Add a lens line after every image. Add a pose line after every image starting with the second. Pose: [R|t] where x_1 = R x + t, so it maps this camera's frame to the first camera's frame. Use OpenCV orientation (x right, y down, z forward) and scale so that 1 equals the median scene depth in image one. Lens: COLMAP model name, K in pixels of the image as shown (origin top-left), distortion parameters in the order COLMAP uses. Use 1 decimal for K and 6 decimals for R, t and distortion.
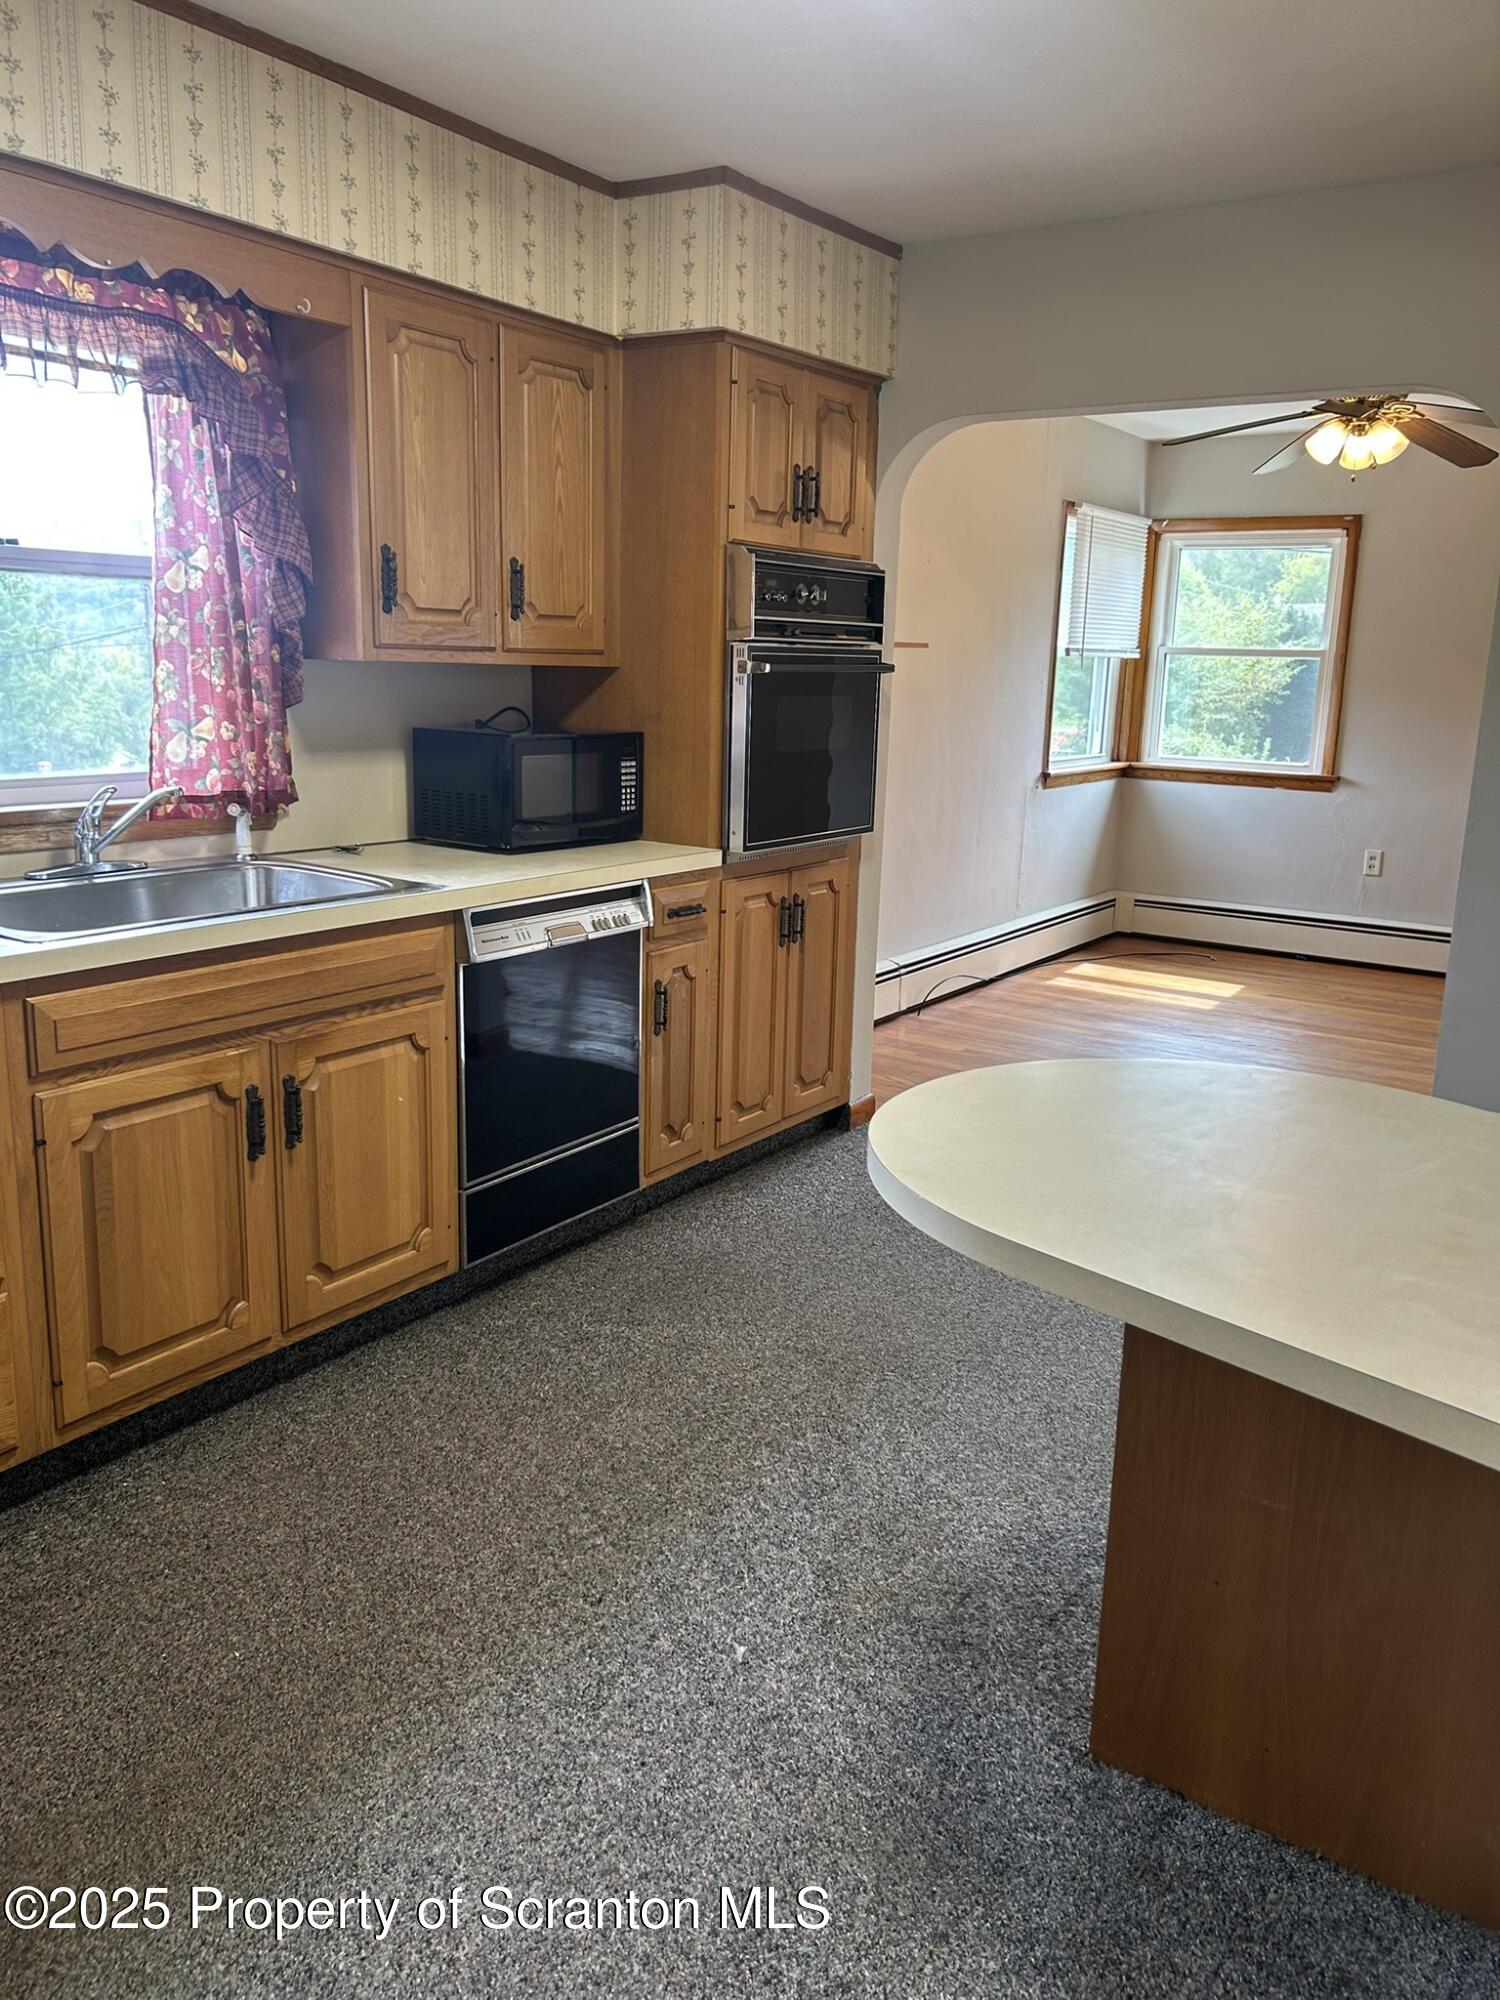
lens RADIAL K [[1548.1, 0, 750.0], [0, 1548.1, 1000.0], [0, 0, 1]] dist [-0.012127, -0.008385]
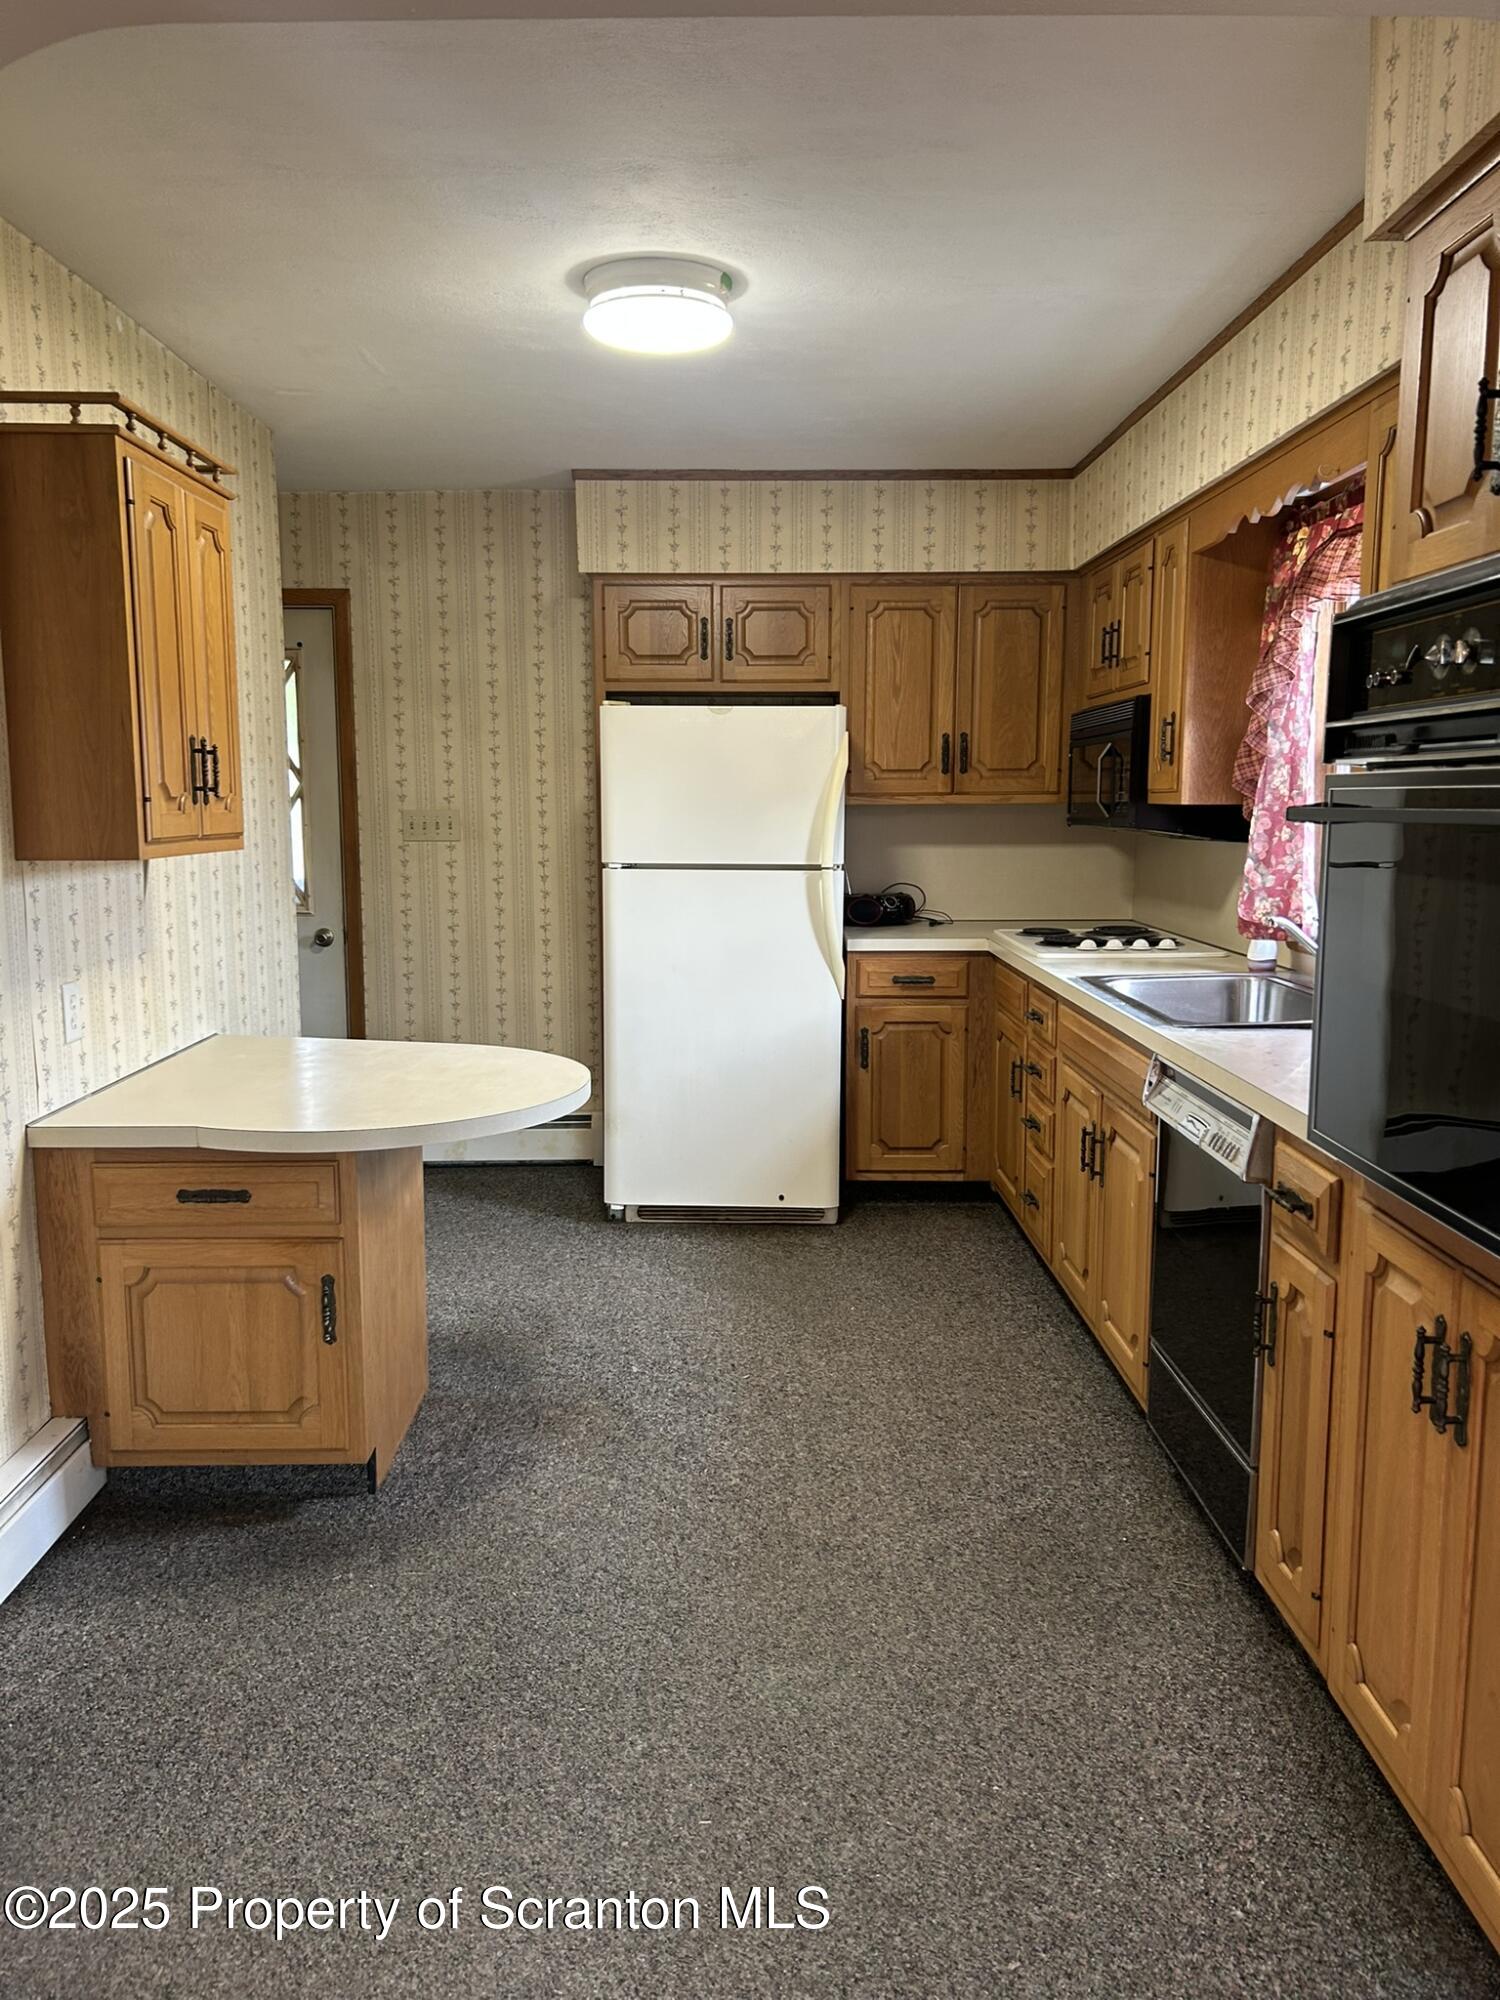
lens RADIAL K [[1548.1, 0, 750.0], [0, 1548.1, 1000.0], [0, 0, 1]] dist [-0.012127, -0.008385]
pose [[-0.834755, 0.052603, -0.548103, 0.608056], [-0.131915, 0.947332, 0.291824, -0.367708], [0.534586, 0.315905, -0.783851, 1.716442]]
